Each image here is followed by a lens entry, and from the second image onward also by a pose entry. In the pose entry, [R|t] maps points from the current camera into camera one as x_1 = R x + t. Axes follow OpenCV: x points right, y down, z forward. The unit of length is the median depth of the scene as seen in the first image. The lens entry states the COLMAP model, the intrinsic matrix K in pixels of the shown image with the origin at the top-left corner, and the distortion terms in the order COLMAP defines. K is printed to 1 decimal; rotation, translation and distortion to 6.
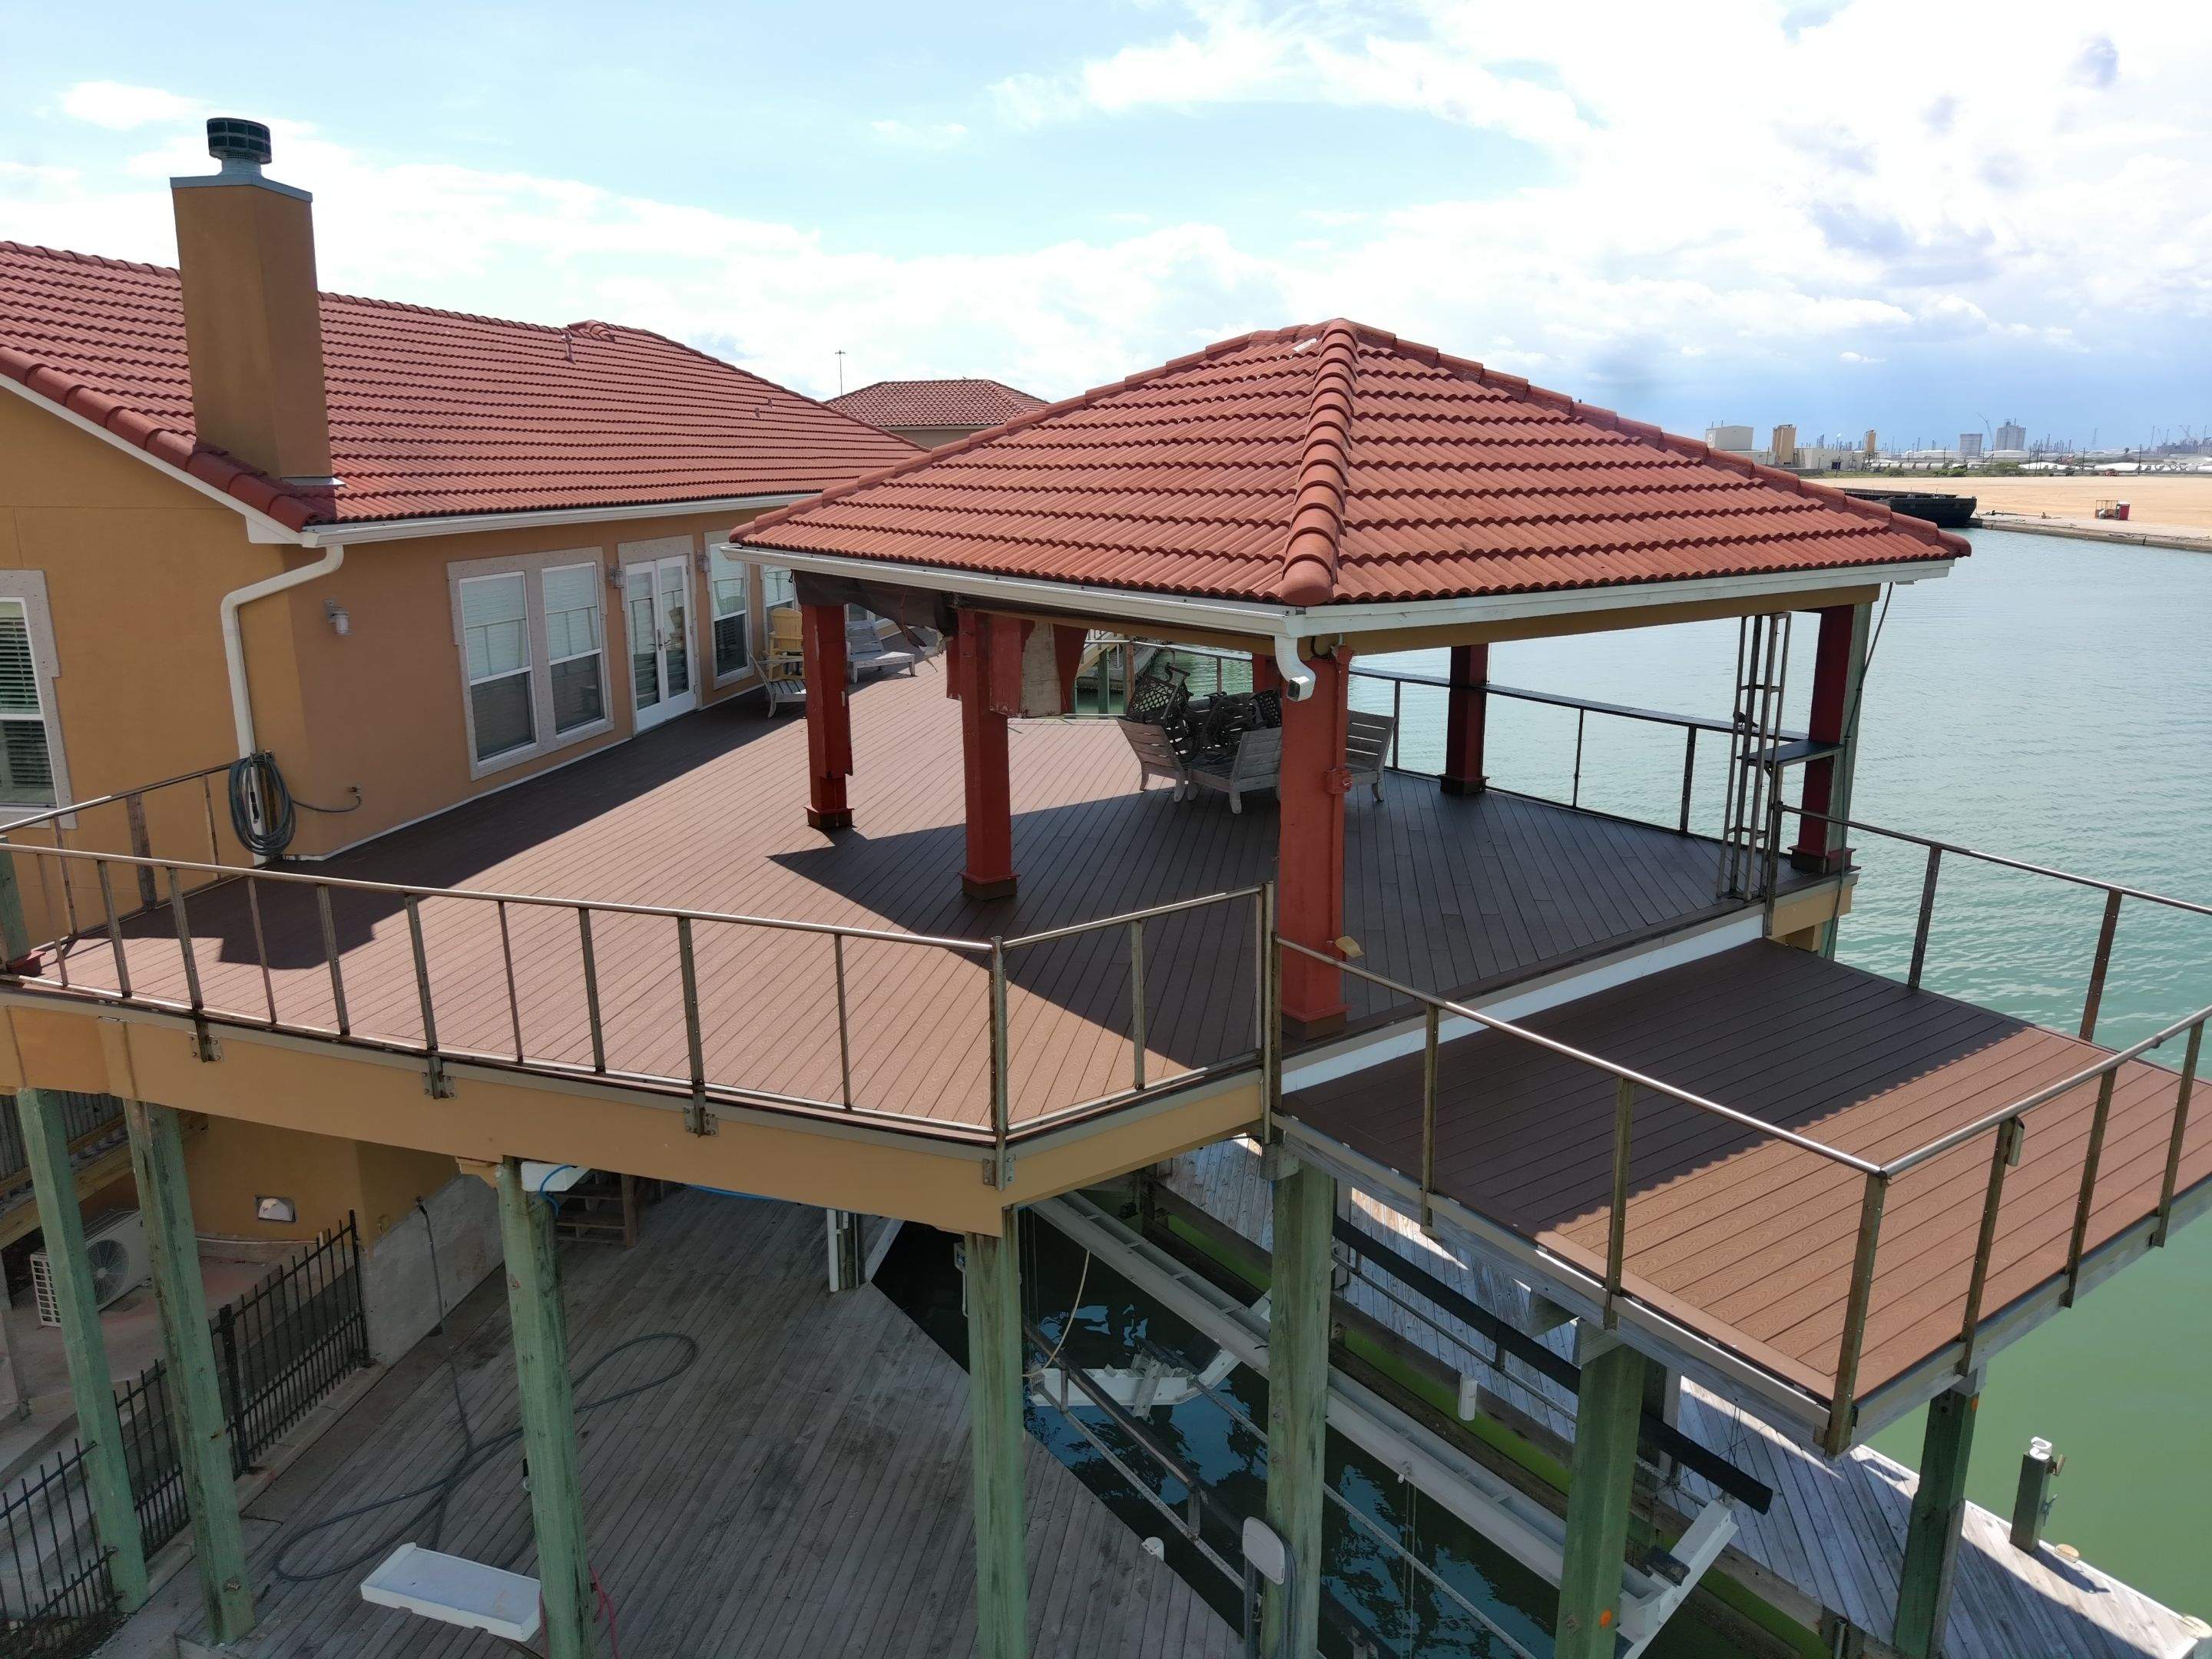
lens RADIAL K [[1526.7, 0, 1120.9], [0, 1526.7, 816.0], [0, 0, 1]] dist [0.026656, -0.025155]
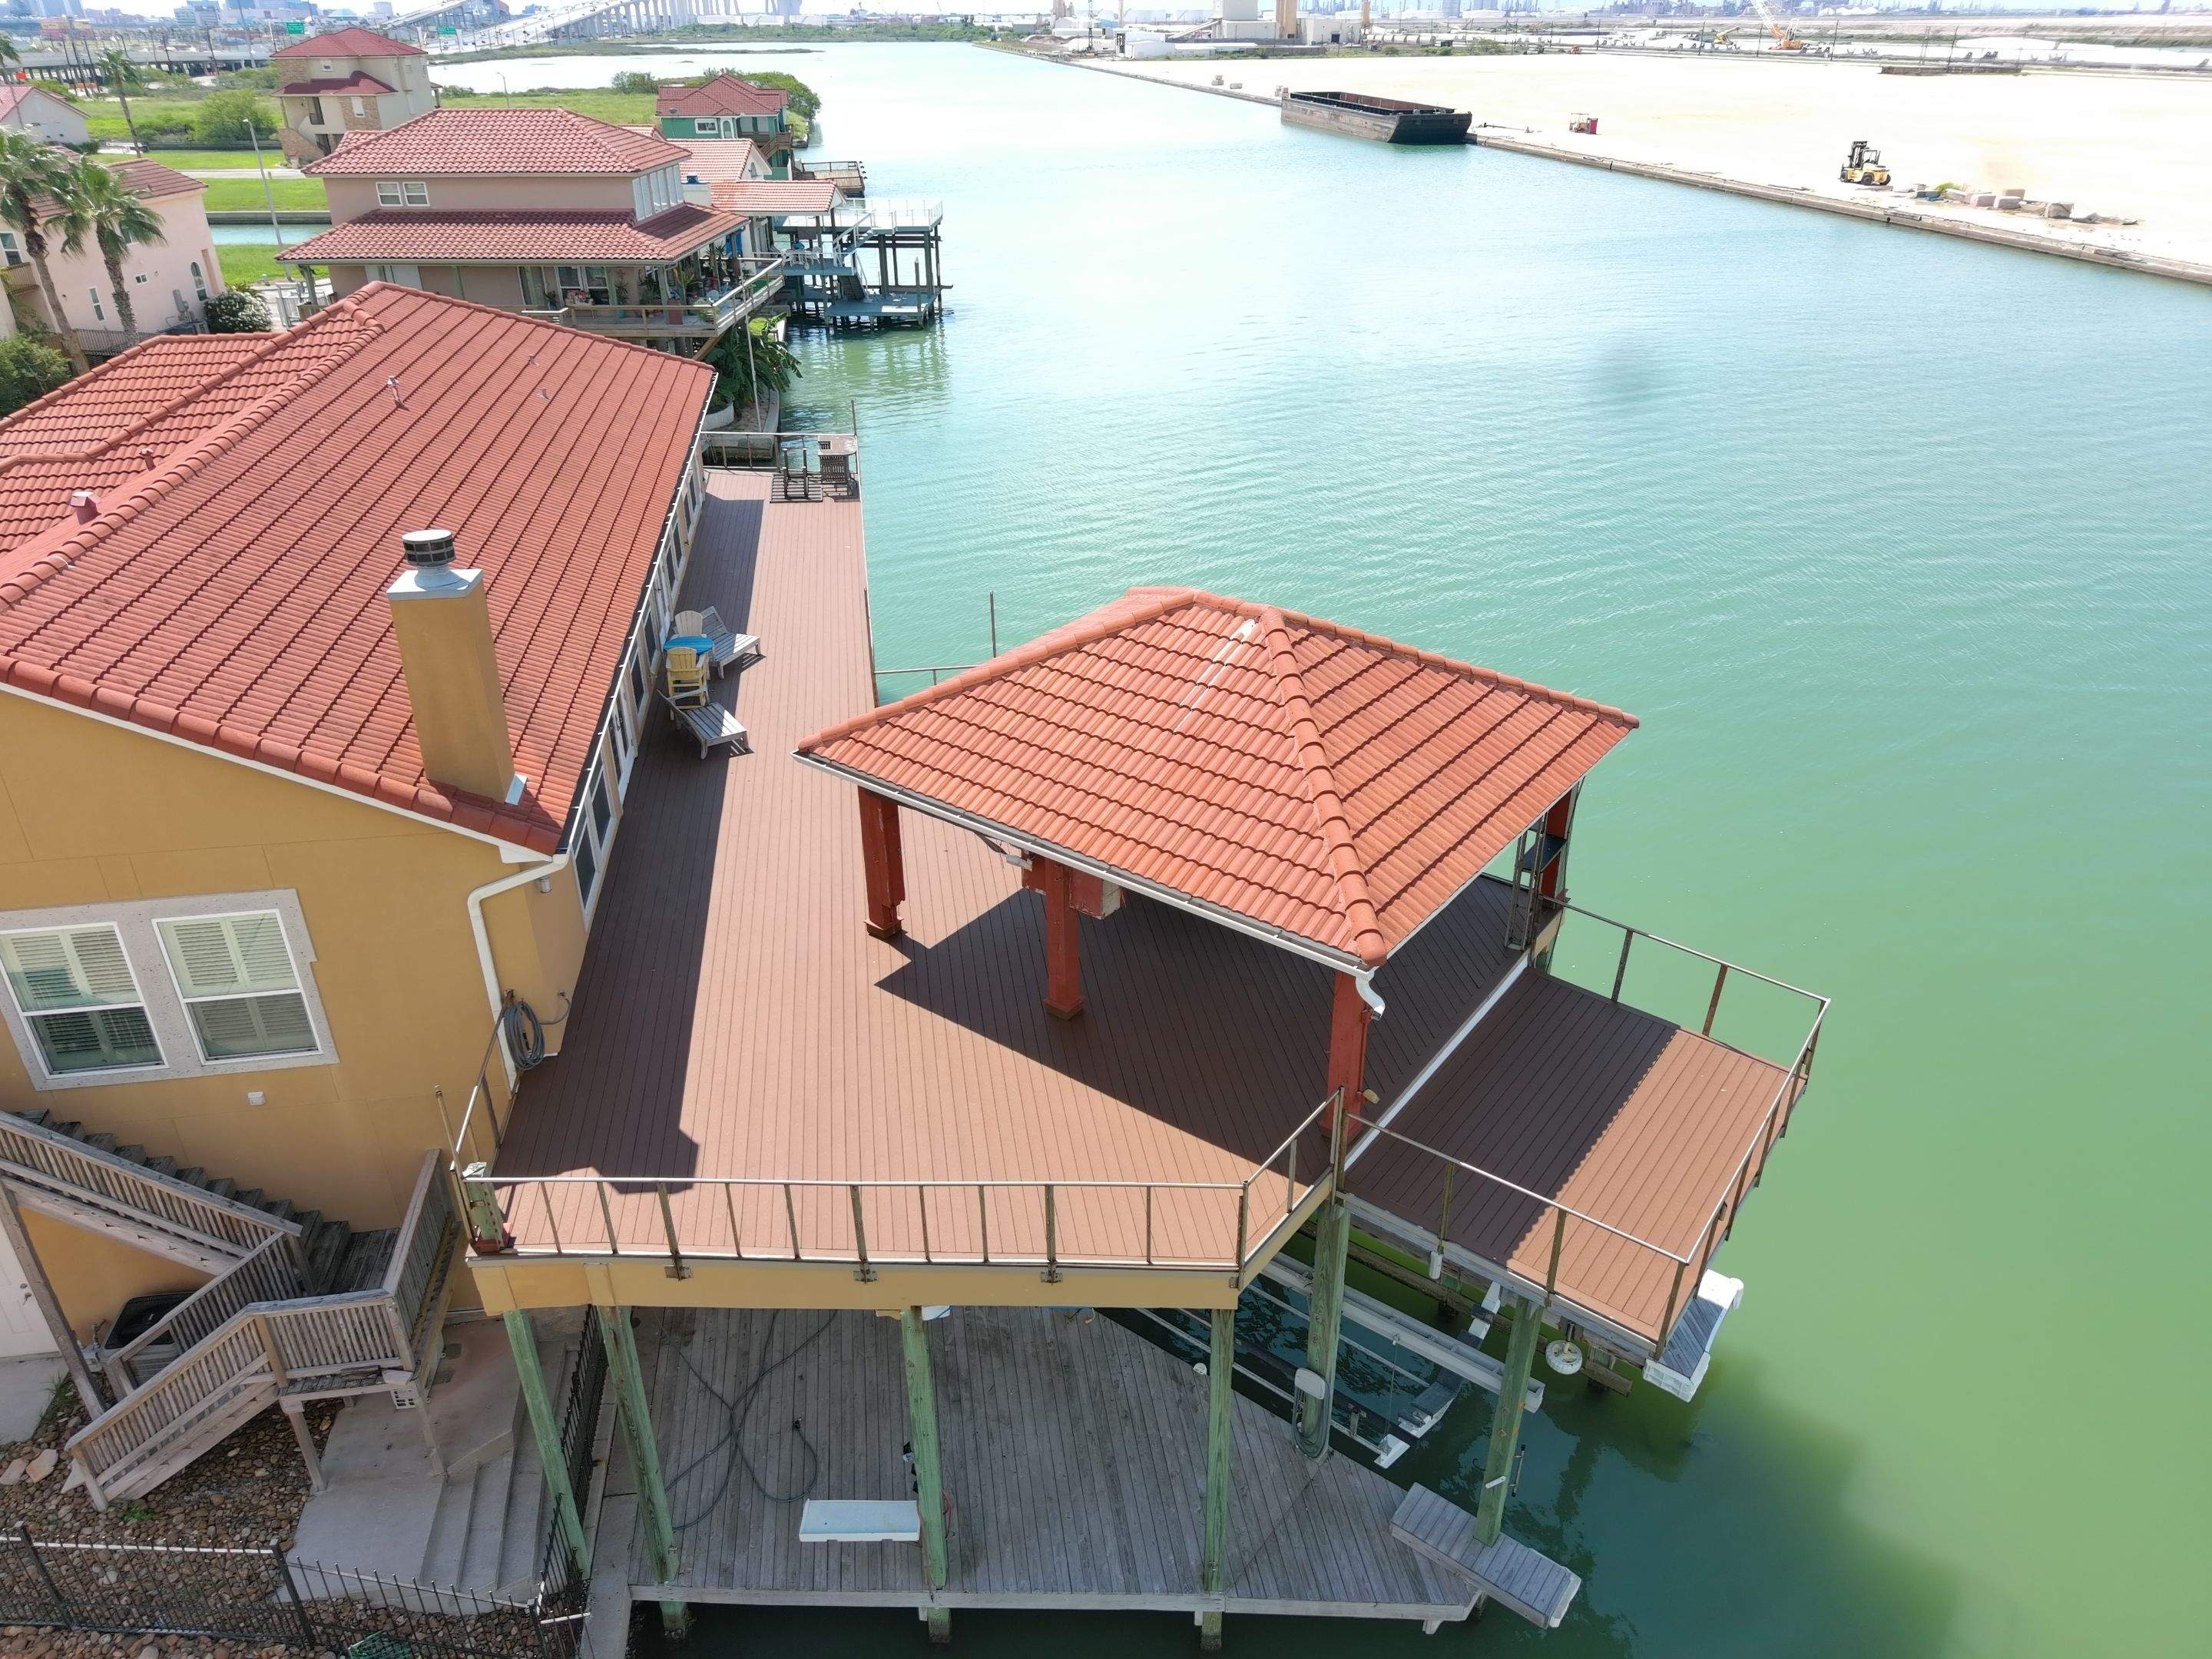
lens RADIAL K [[1526.7, 0, 1120.9], [0, 1526.7, 816.0], [0, 0, 1]] dist [0.026656, -0.025155]
pose [[0.953497, -0.141255, 0.266254, -0.418594], [0.070780, 0.963615, 0.257751, -0.533951], [-0.292975, -0.226919, 0.928802, -0.375769]]
